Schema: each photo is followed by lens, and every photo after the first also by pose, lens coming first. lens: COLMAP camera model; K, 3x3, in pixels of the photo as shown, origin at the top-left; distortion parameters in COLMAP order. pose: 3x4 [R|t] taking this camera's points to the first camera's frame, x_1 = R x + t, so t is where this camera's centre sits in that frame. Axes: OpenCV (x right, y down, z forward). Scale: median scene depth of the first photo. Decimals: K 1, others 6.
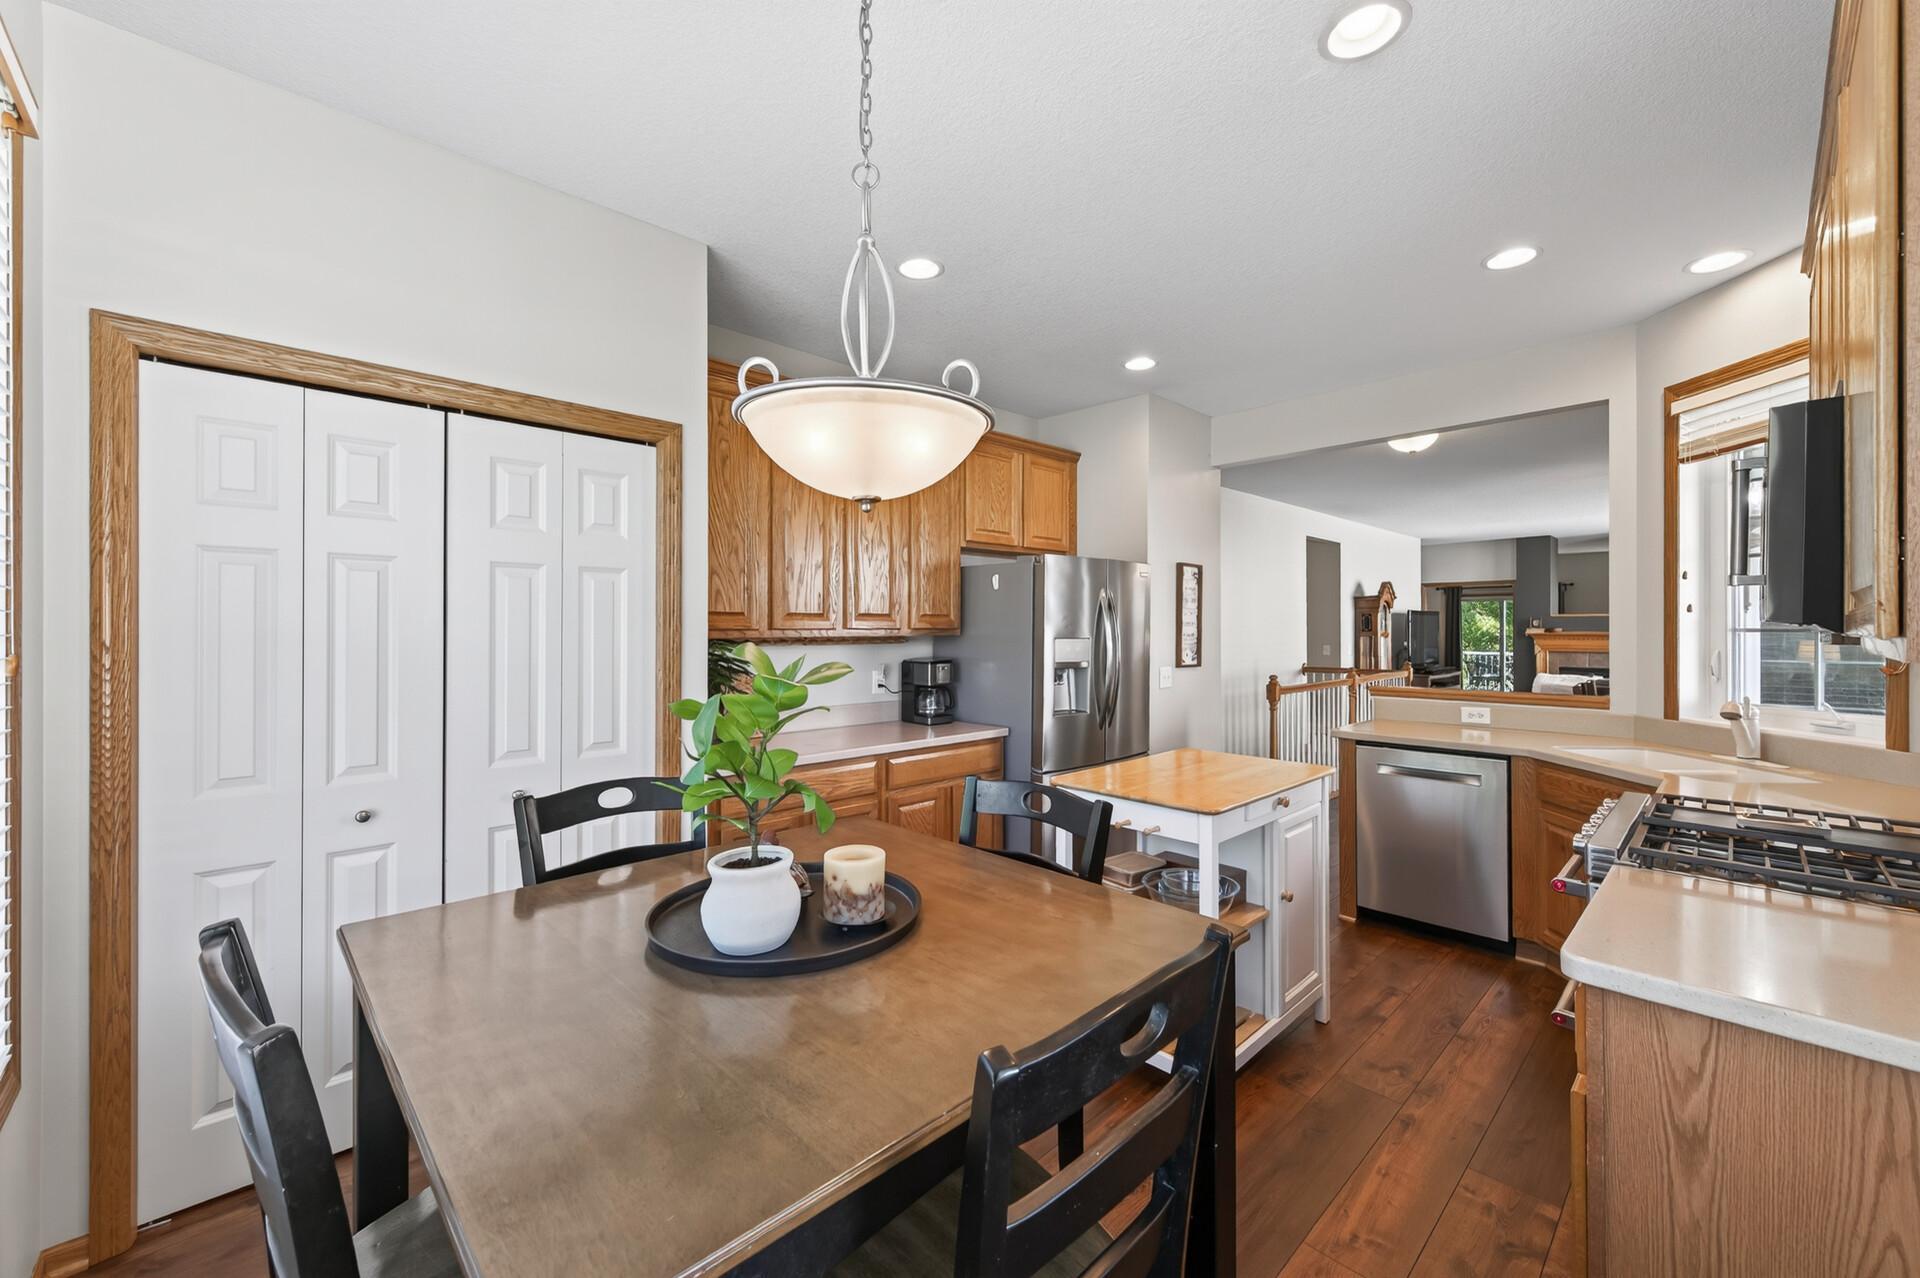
lens RADIAL K [[767.1, 0, 984.2], [0, 767.1, 630.6], [0, 0, 1]] dist [0.001143, -0.000103]
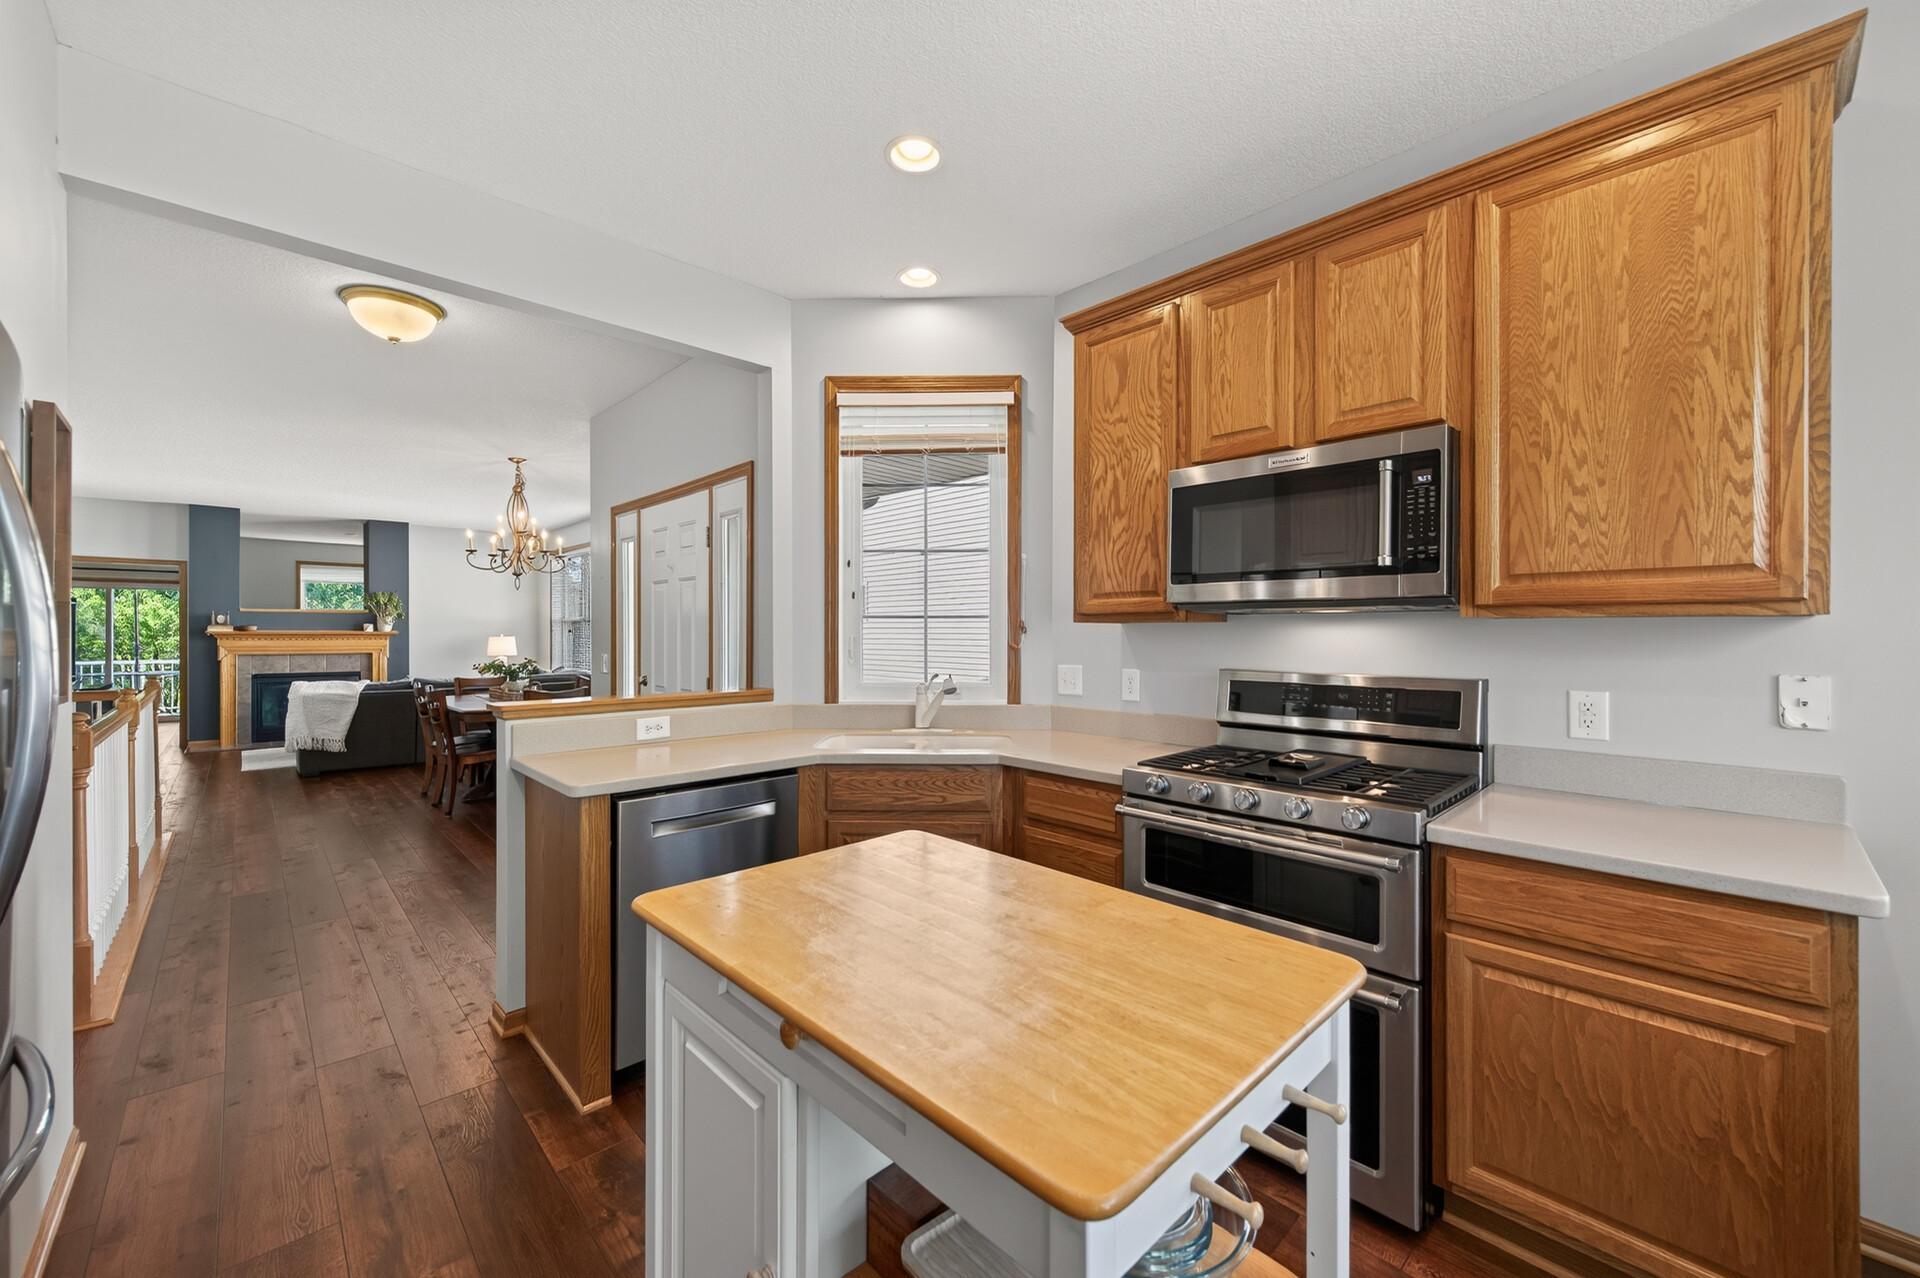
lens RADIAL K [[750.1, 0, 963.2], [0, 750.1, 635.8], [0, 0, 1]] dist [-0.003378, -0.000344]
pose [[0.009343, -0.003746, 0.999949, -0.083096], [0.003221, 0.999988, 0.003716, 0.019337], [-0.999951, 0.003186, 0.009355, 0.690211]]
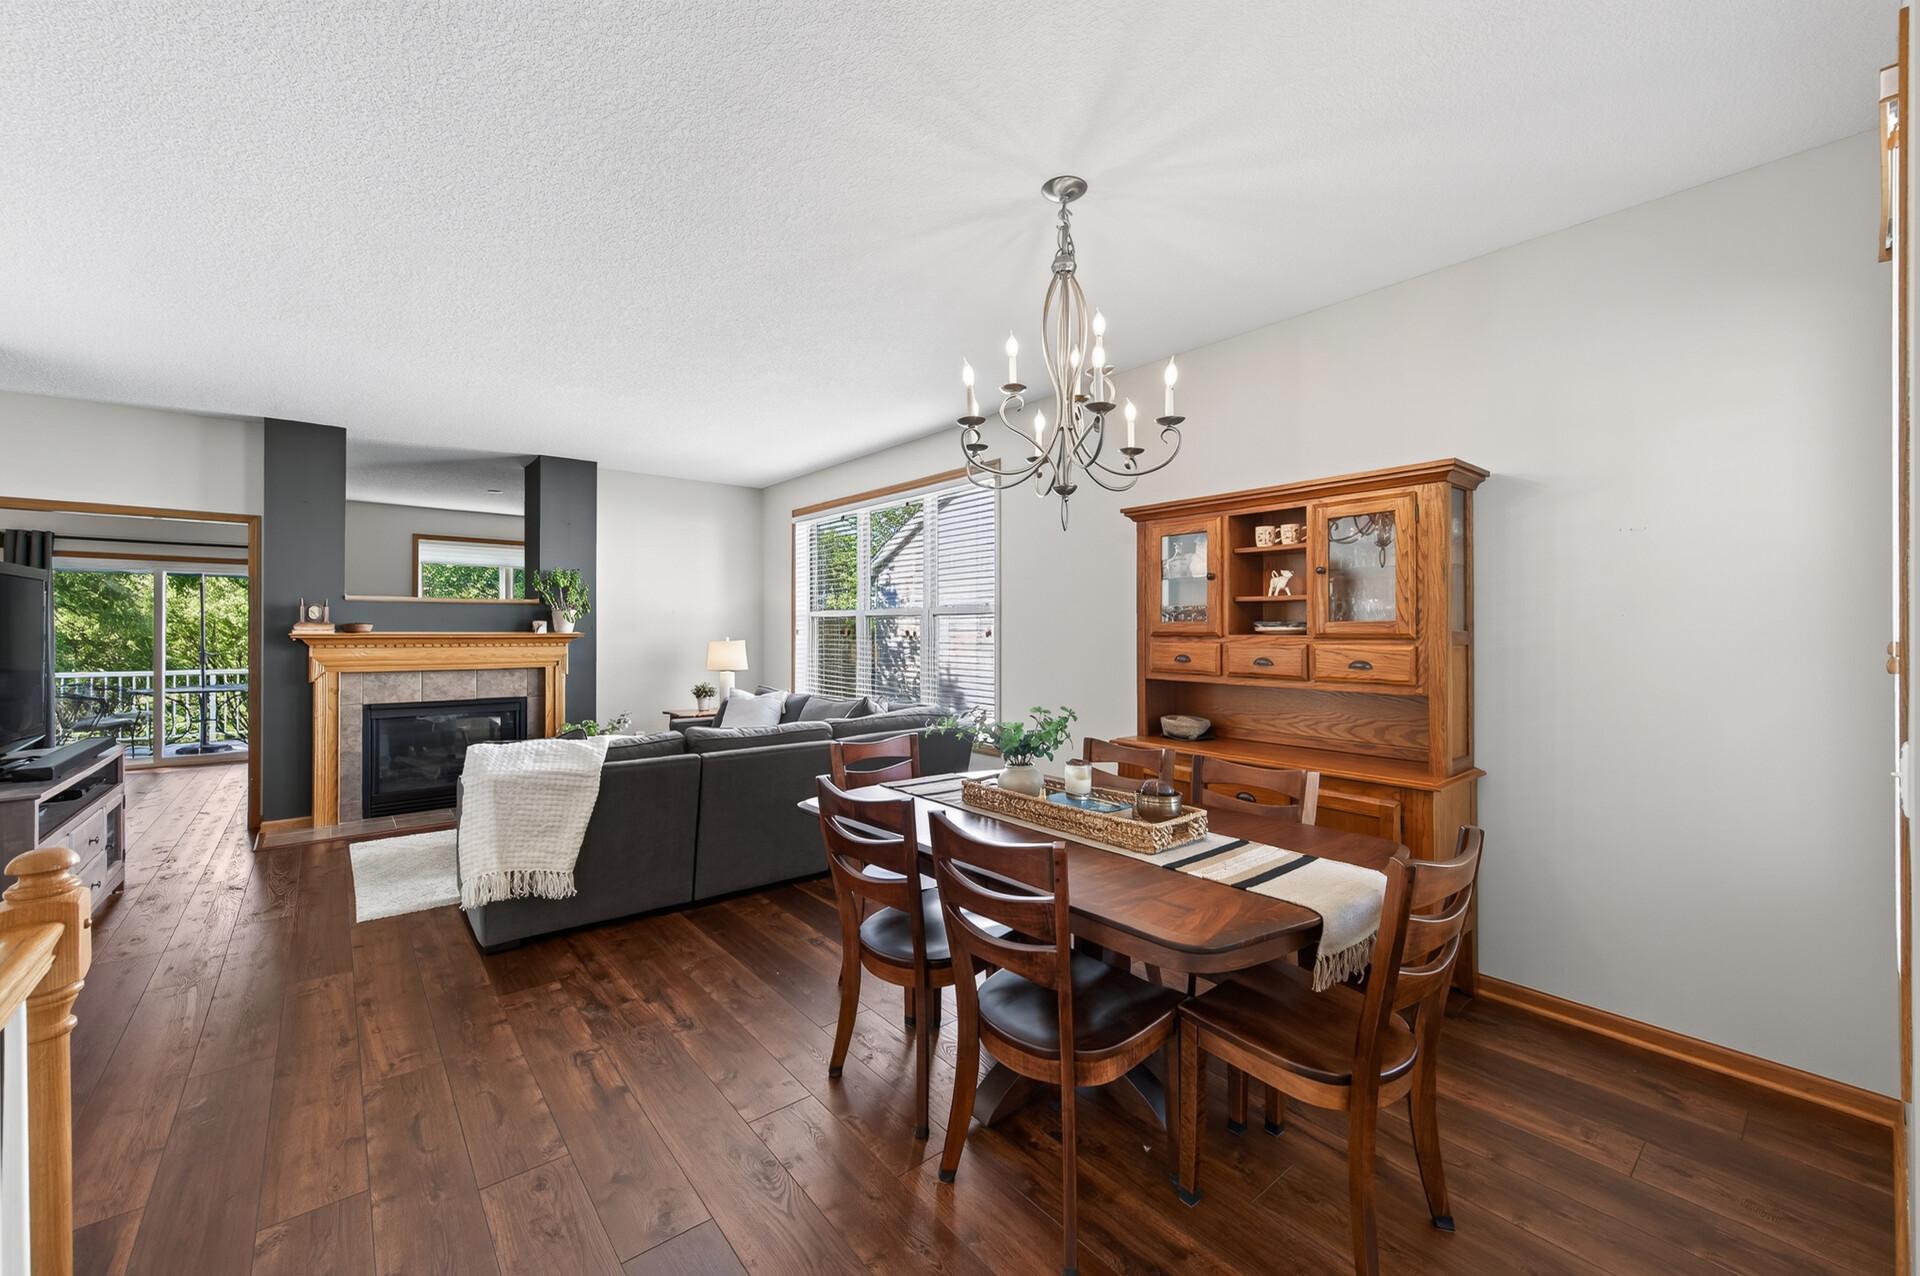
lens RADIAL K [[767.1, 0, 984.2], [0, 767.1, 629.6], [0, 0, 1]] dist [0.001143, -0.000103]
pose [[0.068801, 0.002667, 0.997627, 0.824933], [0.002771, 0.999992, -0.002864, 0.008294], [-0.997627, 0.002962, 0.068793, 1.622258]]
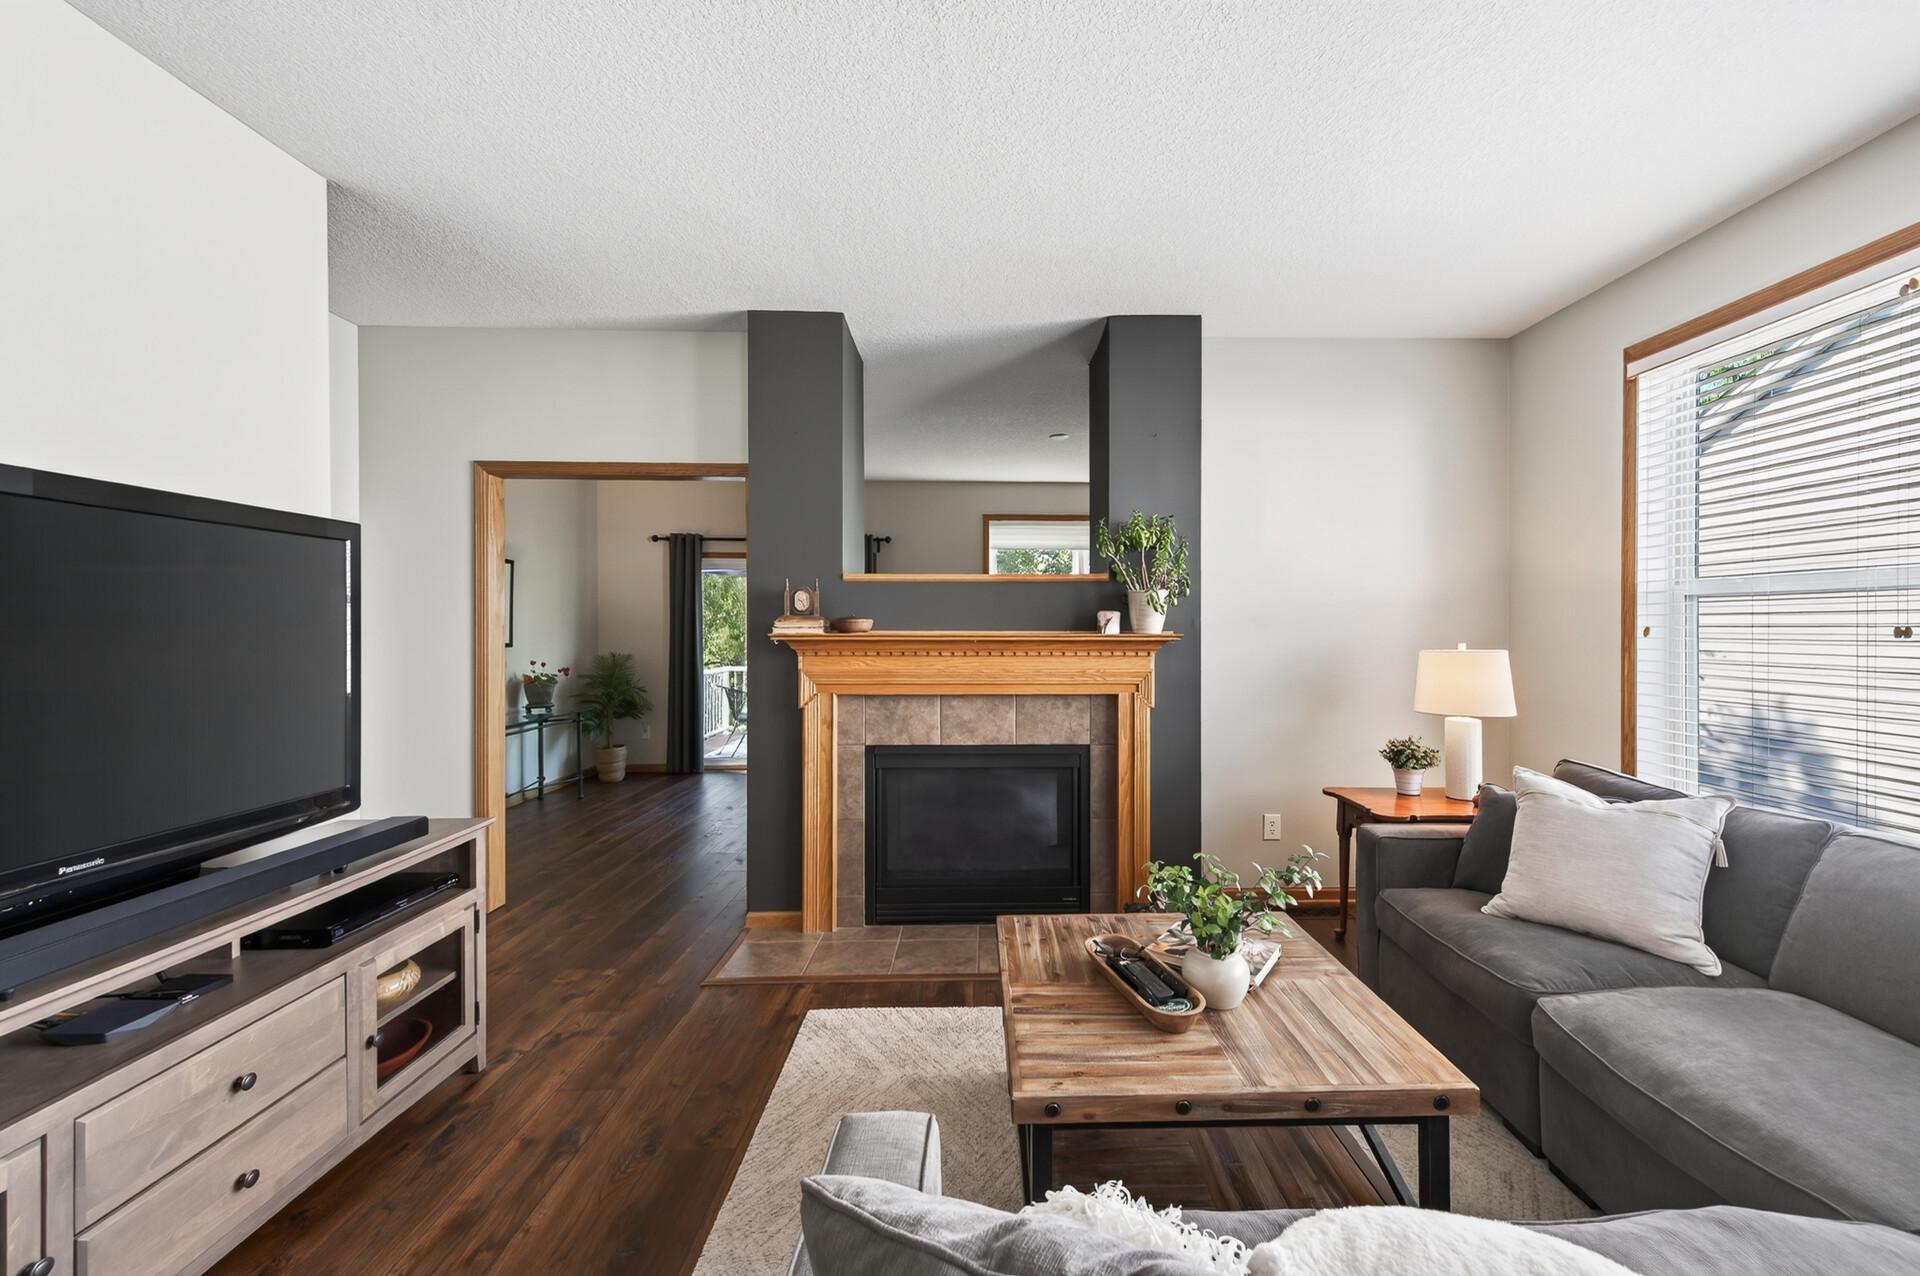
lens RADIAL K [[767.1, 0, 984.2], [0, 767.1, 629.6], [0, 0, 1]] dist [0.001143, -0.000103]
pose [[0.696260, -0.000126, 0.717790, 1.580271], [0.002354, 0.999995, -0.002107, 0.005969], [-0.717786, 0.003156, 0.696257, 2.116519]]
